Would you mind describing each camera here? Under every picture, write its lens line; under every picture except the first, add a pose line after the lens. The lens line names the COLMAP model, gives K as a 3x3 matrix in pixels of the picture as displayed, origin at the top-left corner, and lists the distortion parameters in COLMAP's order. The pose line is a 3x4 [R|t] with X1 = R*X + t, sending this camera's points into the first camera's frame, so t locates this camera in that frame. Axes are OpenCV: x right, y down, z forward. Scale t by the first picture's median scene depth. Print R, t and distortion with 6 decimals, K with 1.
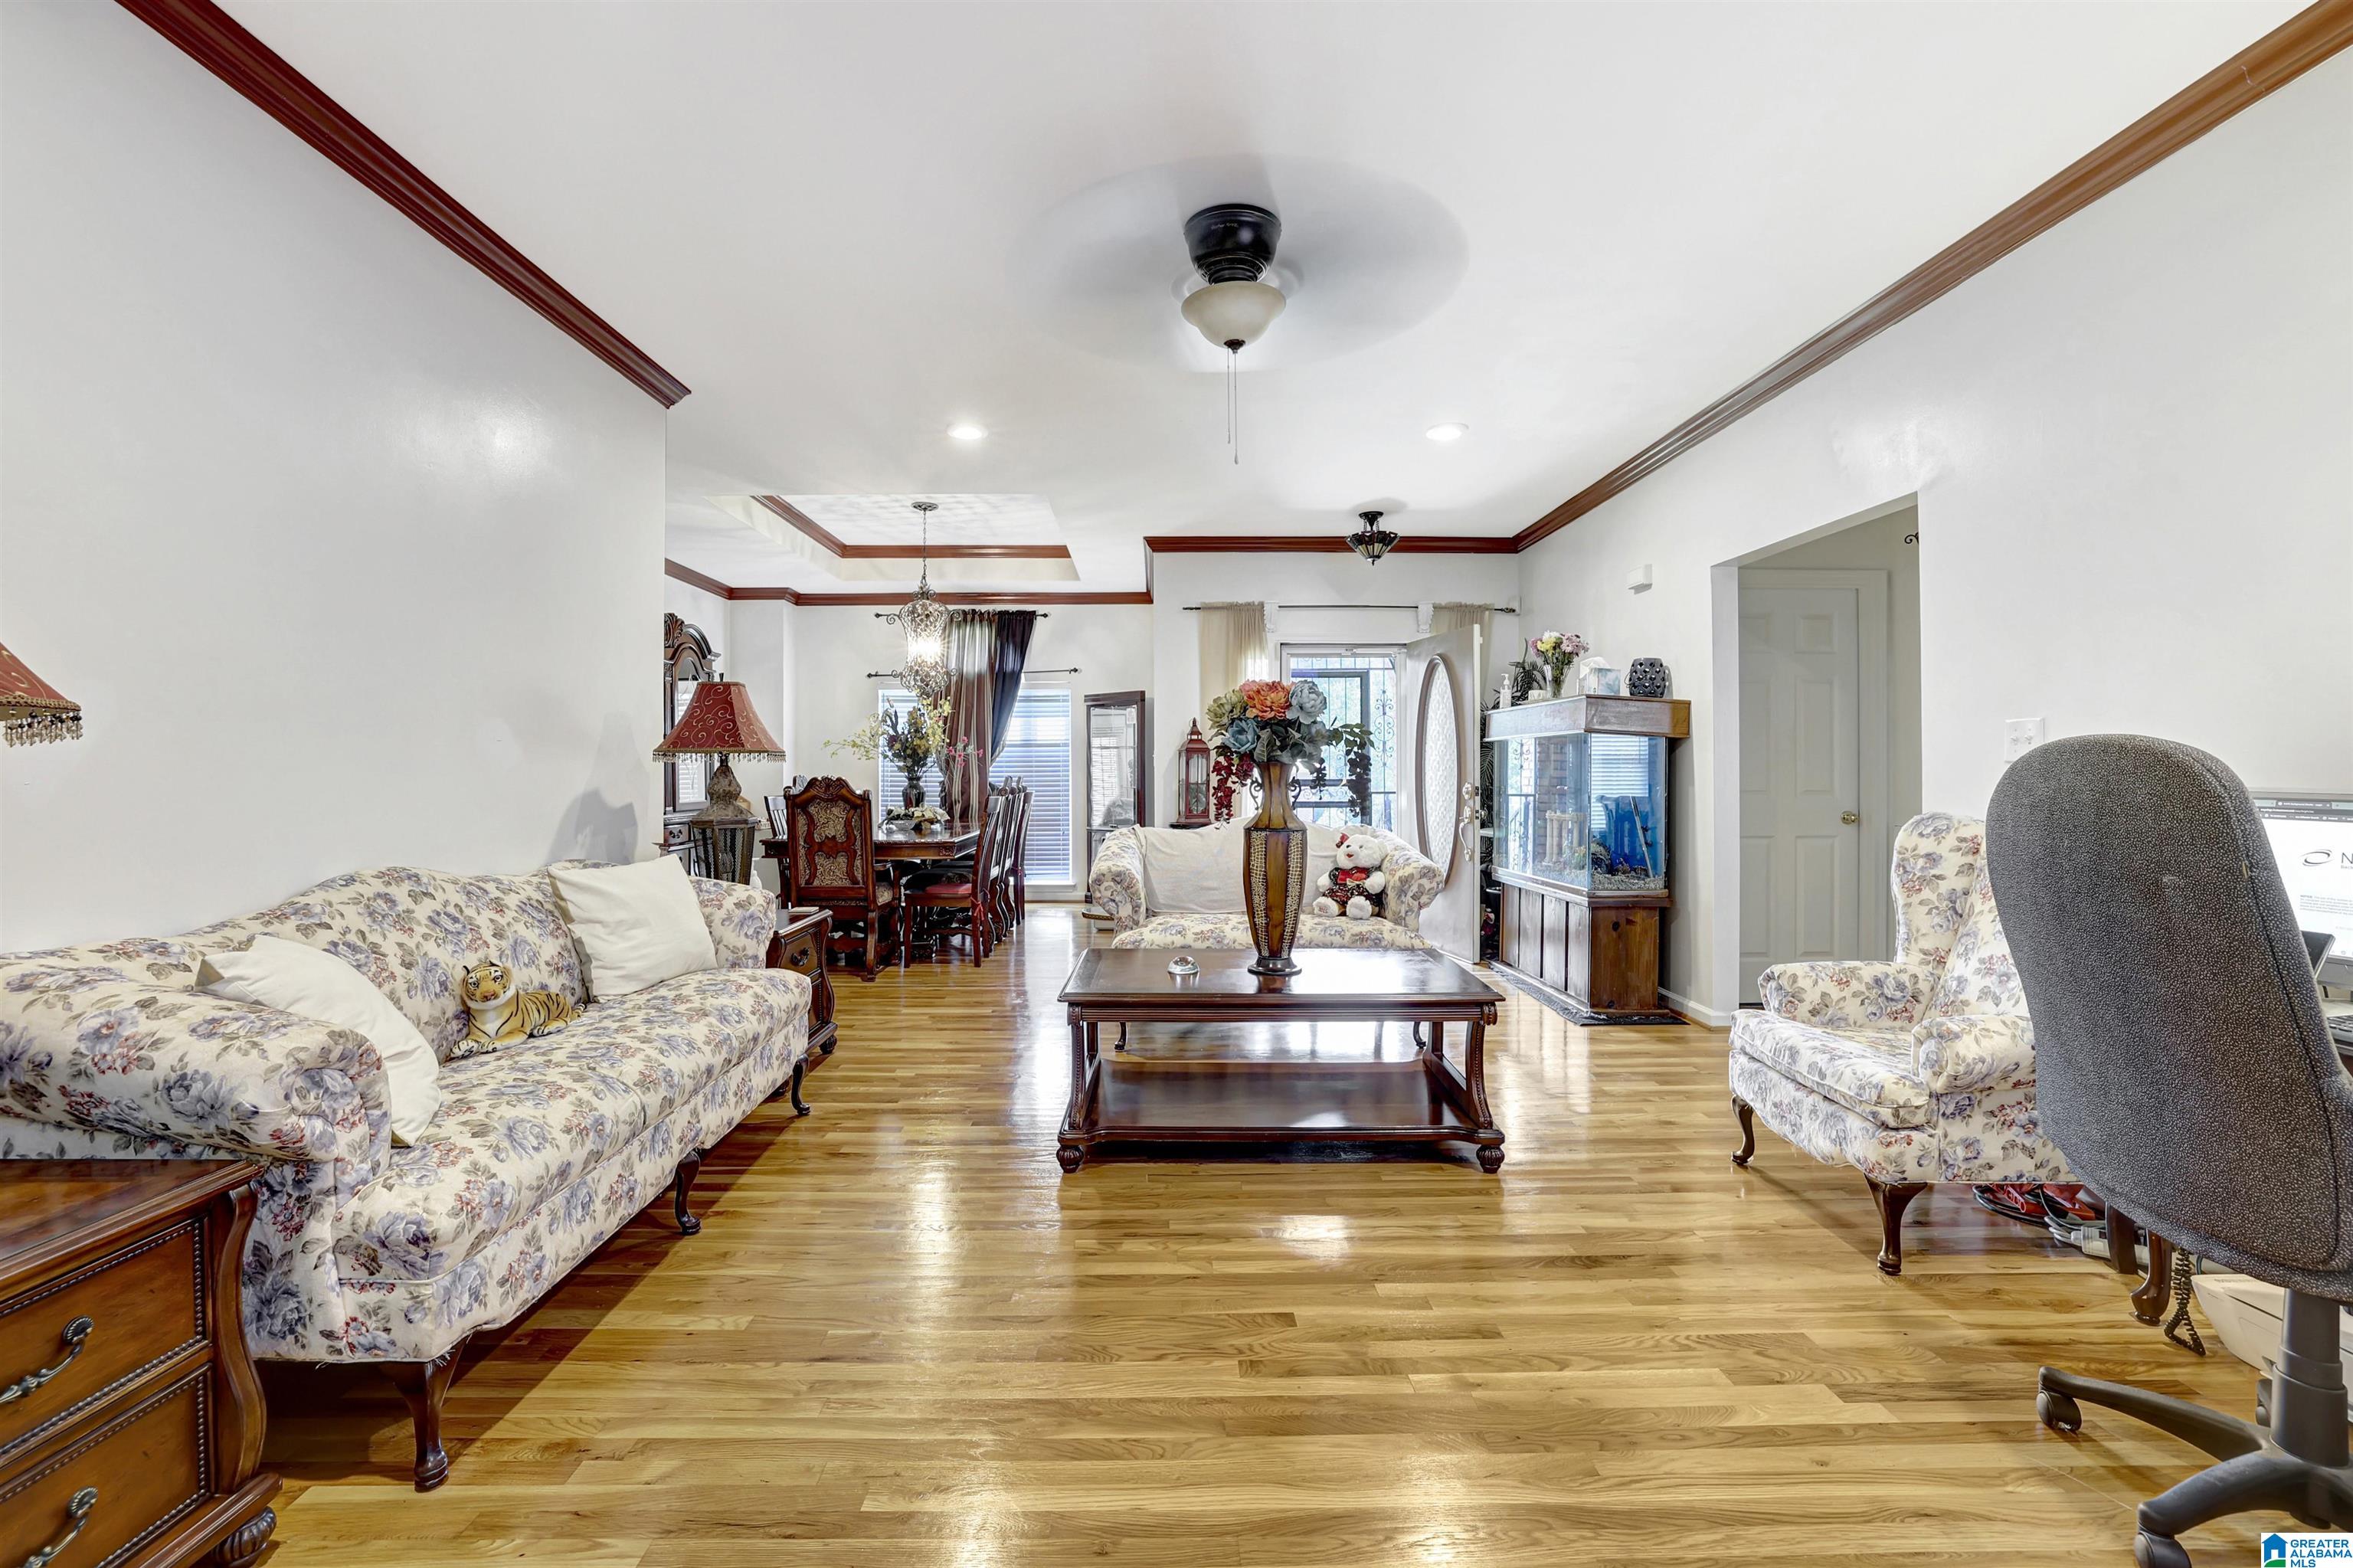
lens RADIAL K [[1061.5, 0, 1164.4], [0, 1061.5, 771.8], [0, 0, 1]] dist [-0.010797, 0.010174]
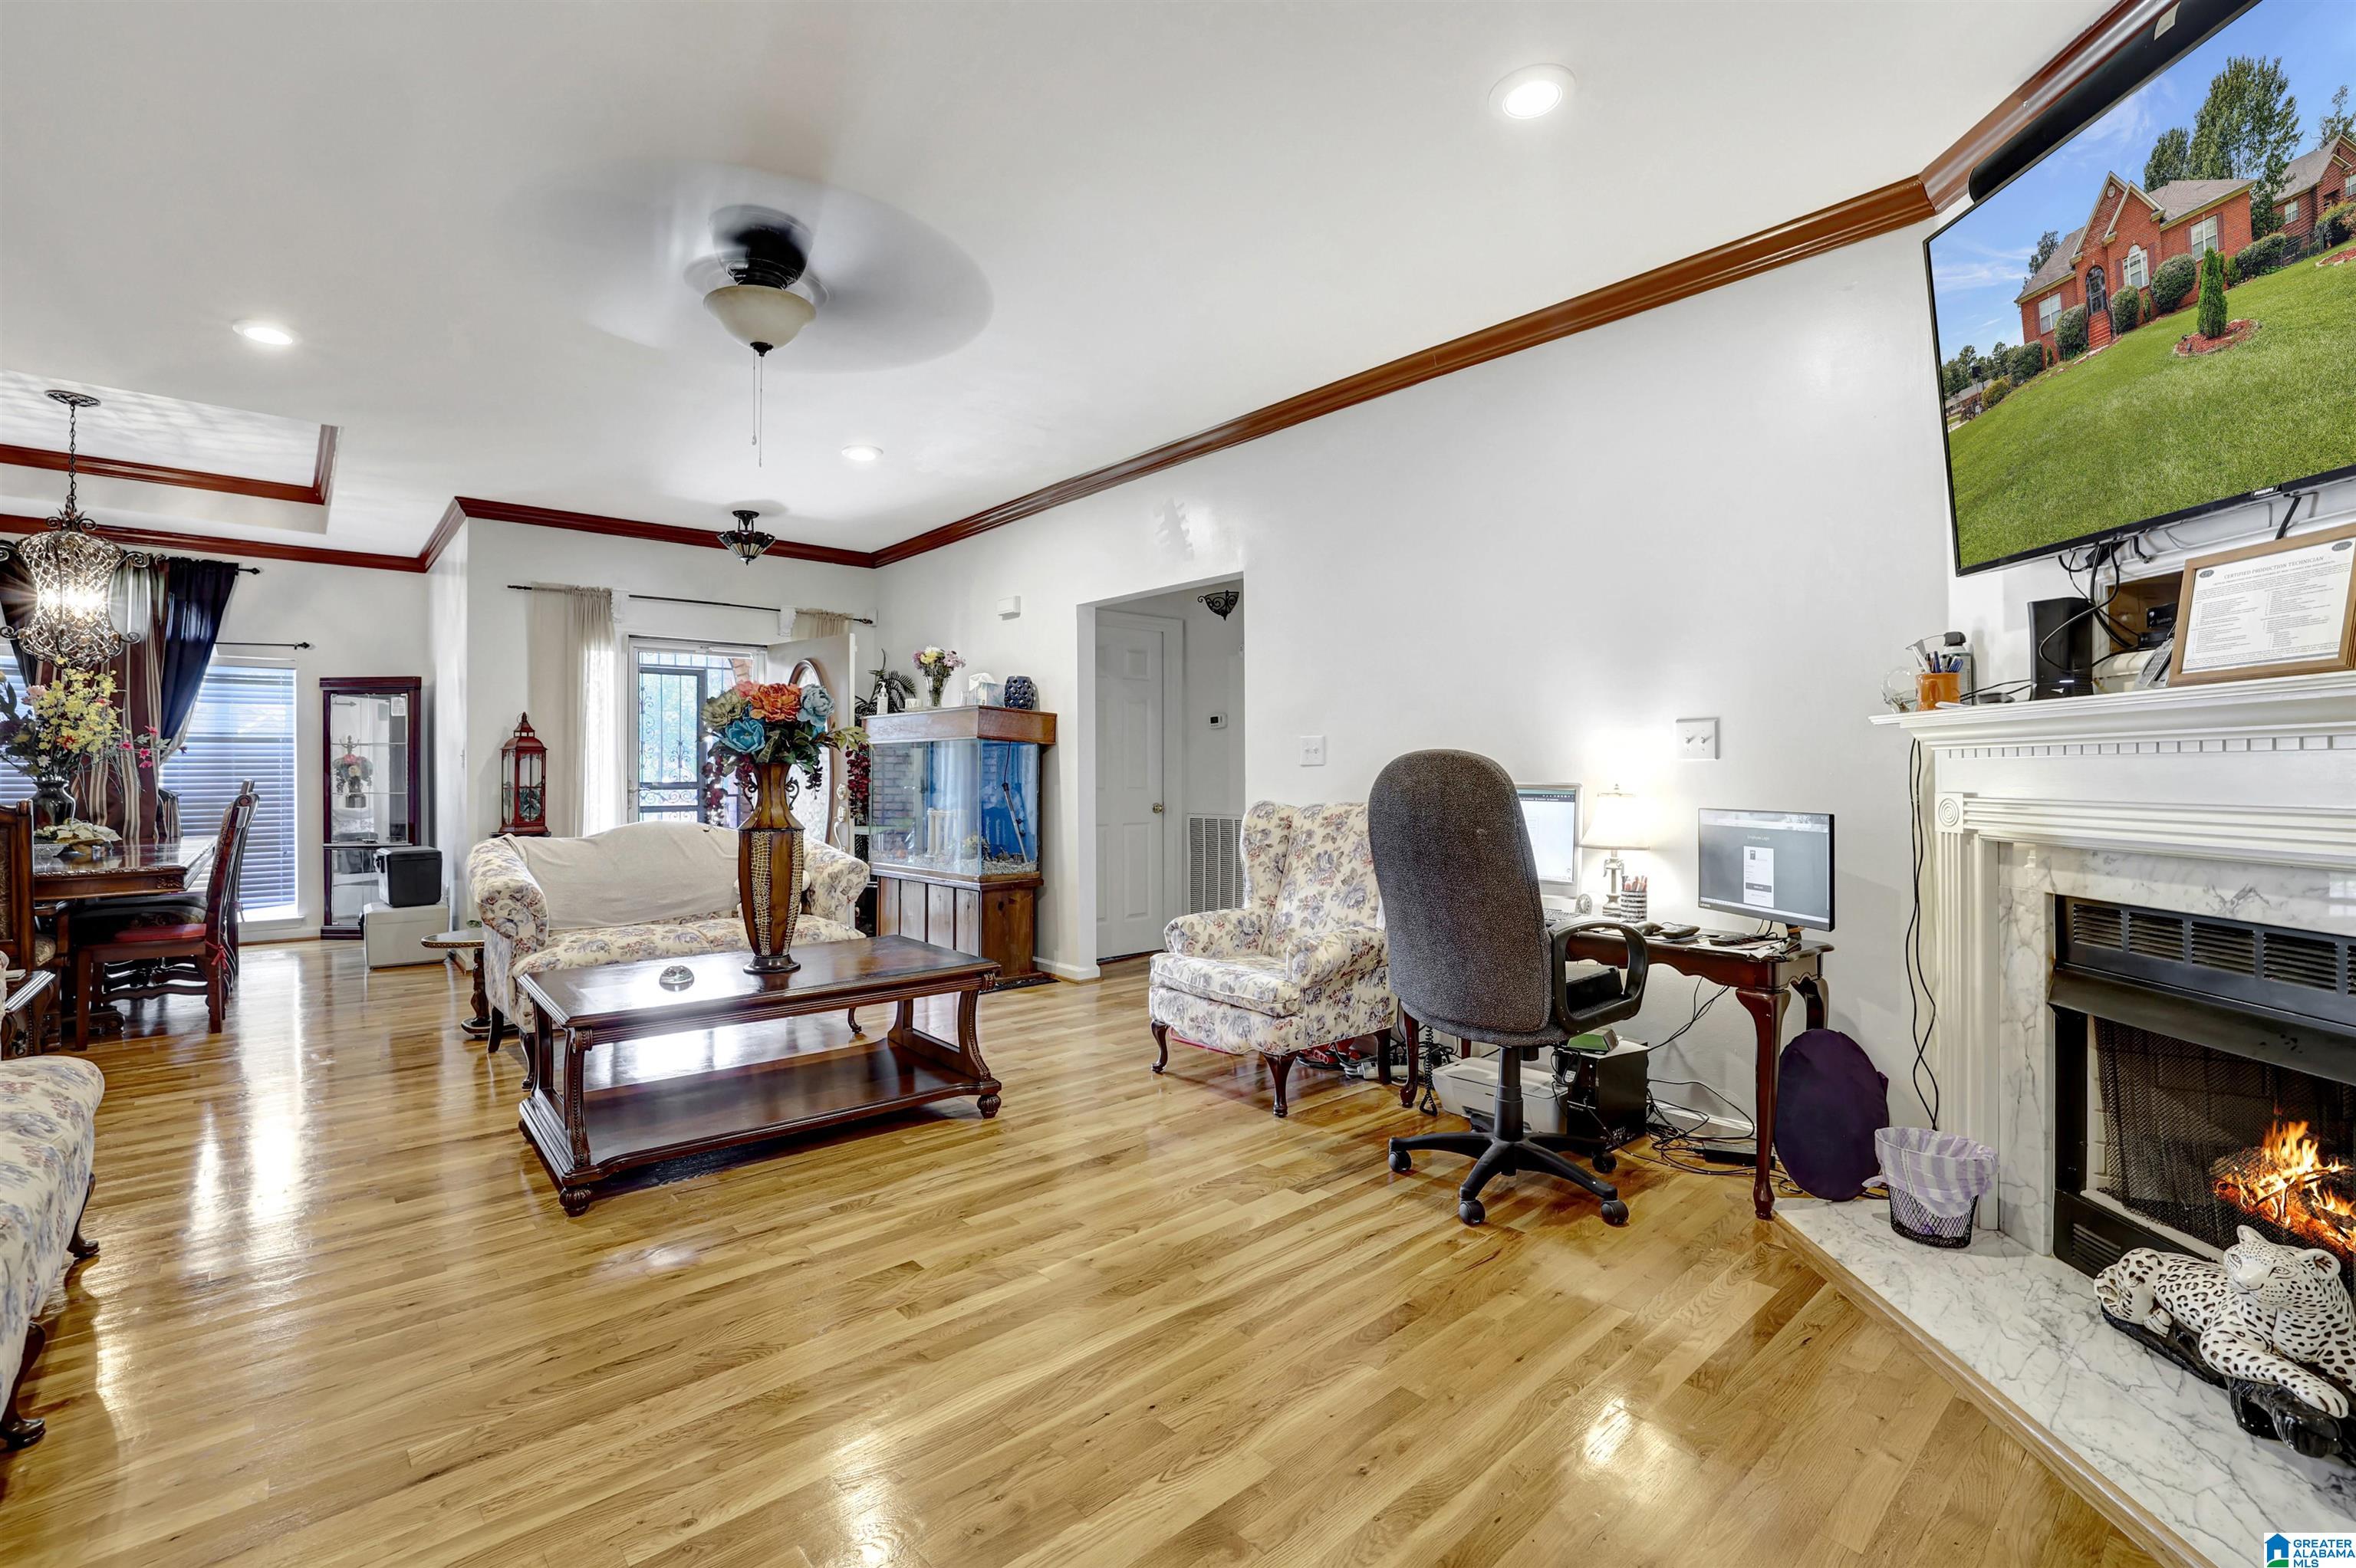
lens RADIAL K [[1062.7, 0, 1159.6], [0, 1062.7, 773.1], [0, 0, 1]] dist [-0.010797, 0.010174]
pose [[0.772103, -0.000827, 0.635496, -0.180071], [0.001758, 0.999998, -0.000835, 0.001273], [-0.635494, 0.001762, 0.772103, -0.010479]]
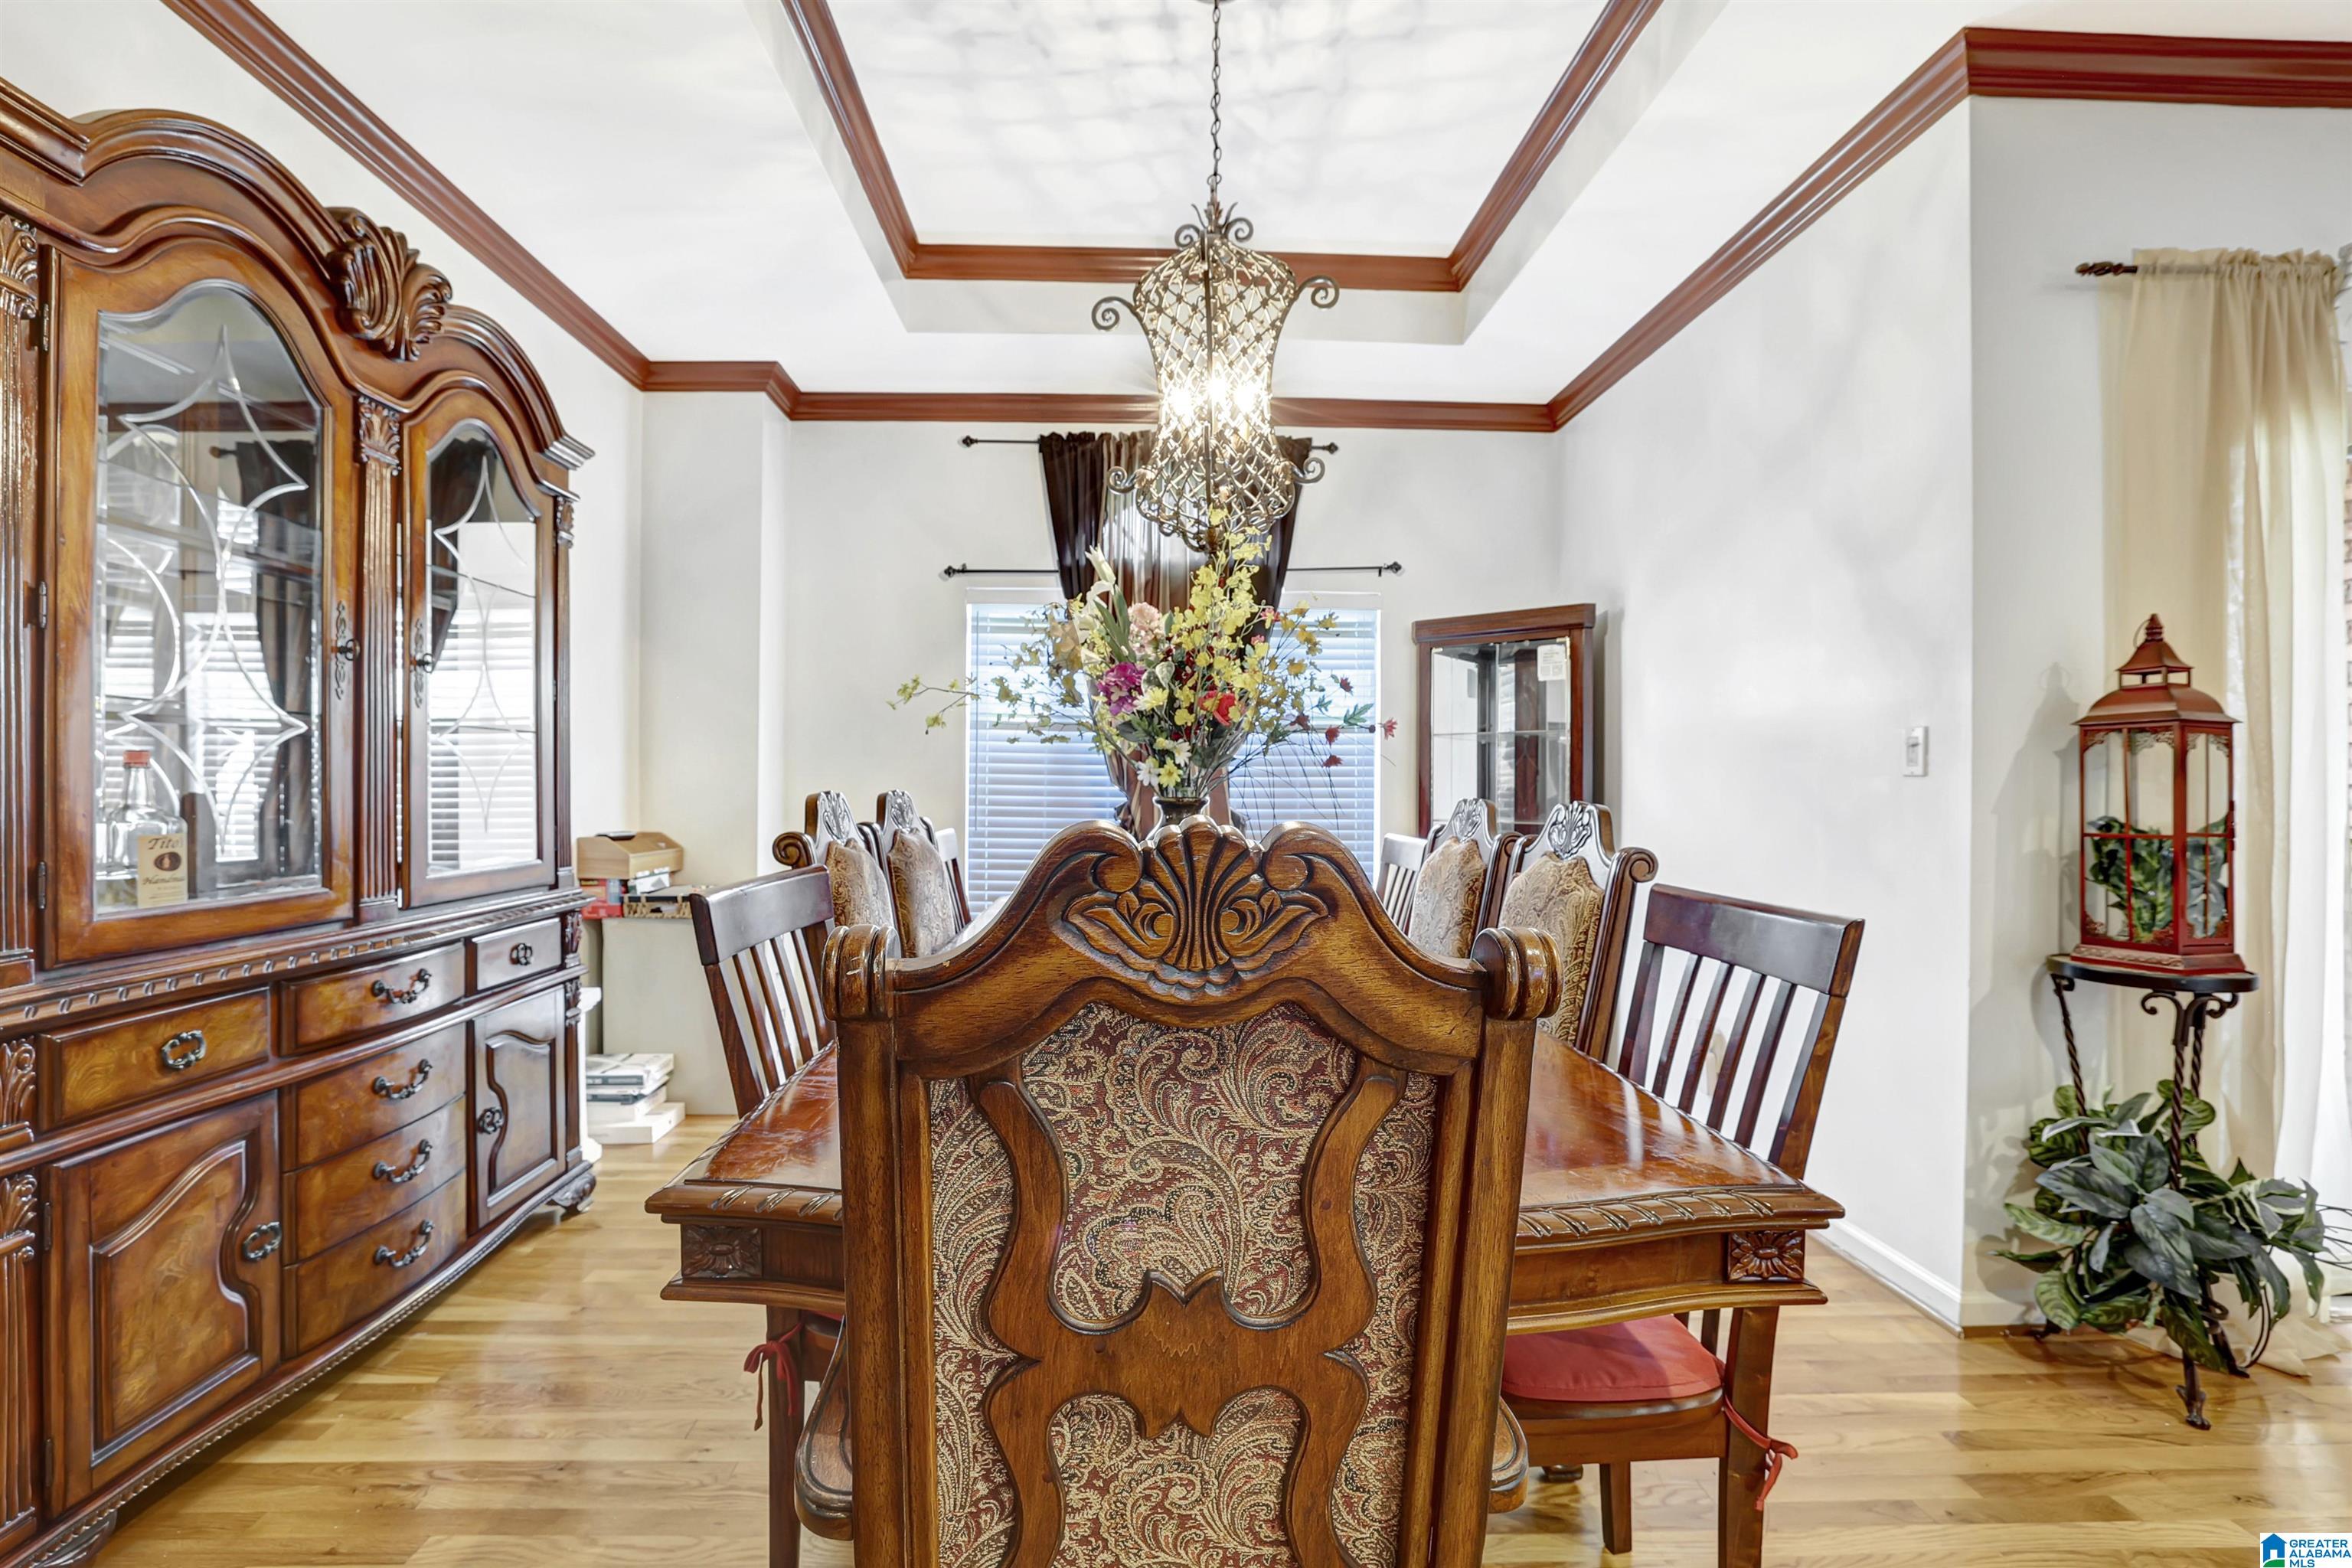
lens RADIAL K [[1061.0, 0, 1164.2], [0, 1061.0, 776.2], [0, 0, 1]] dist [-0.010797, 0.010174]
pose [[0.999418, 0.011022, 0.032278, -0.379624], [-0.010865, 0.999928, -0.005048, -0.000865], [-0.032331, 0.004694, 0.999466, 1.025553]]
